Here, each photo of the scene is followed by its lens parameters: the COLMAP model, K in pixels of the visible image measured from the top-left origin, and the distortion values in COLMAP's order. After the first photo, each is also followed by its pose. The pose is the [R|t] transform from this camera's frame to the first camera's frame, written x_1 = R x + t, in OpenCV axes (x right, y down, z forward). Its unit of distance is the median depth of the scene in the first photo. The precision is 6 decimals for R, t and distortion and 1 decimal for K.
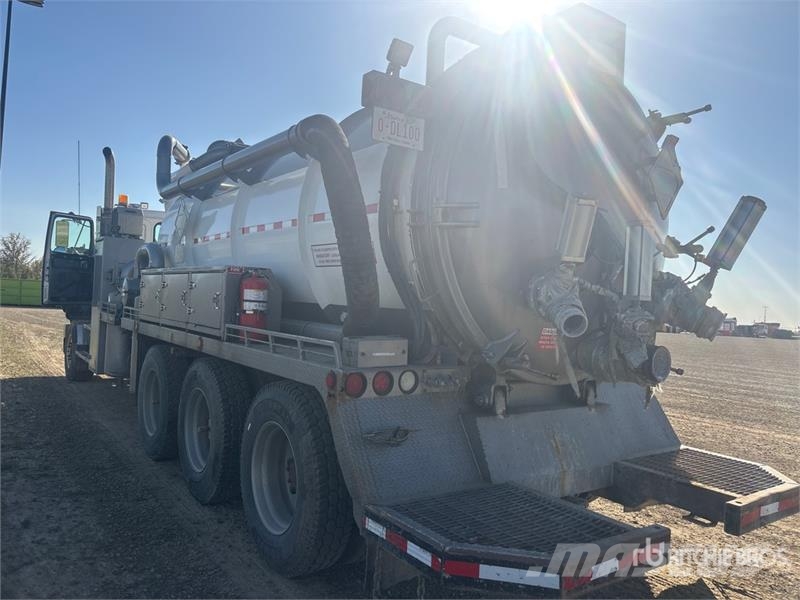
lens RADIAL K [[598.0, 0, 398.2], [0, 598.0, 299.1], [0, 0, 1]] dist [0.039181, -0.028212]
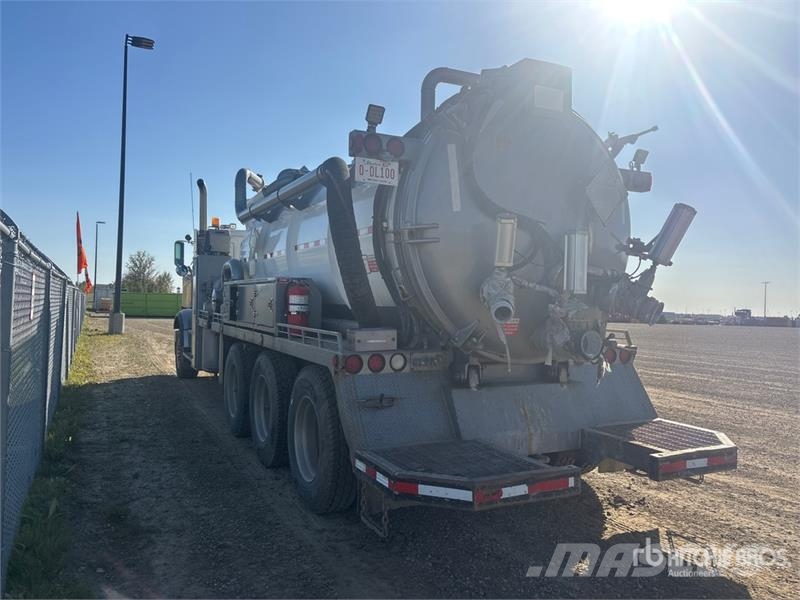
lens RADIAL K [[598.0, 0, 401.6], [0, 598.0, 300.9], [0, 0, 1]] dist [0.039181, -0.028212]
pose [[0.986903, -0.031730, -0.158165, 0.206879], [0.031595, 0.999495, -0.003364, 0.008347], [0.158192, -0.001677, 0.987407, -0.247269]]
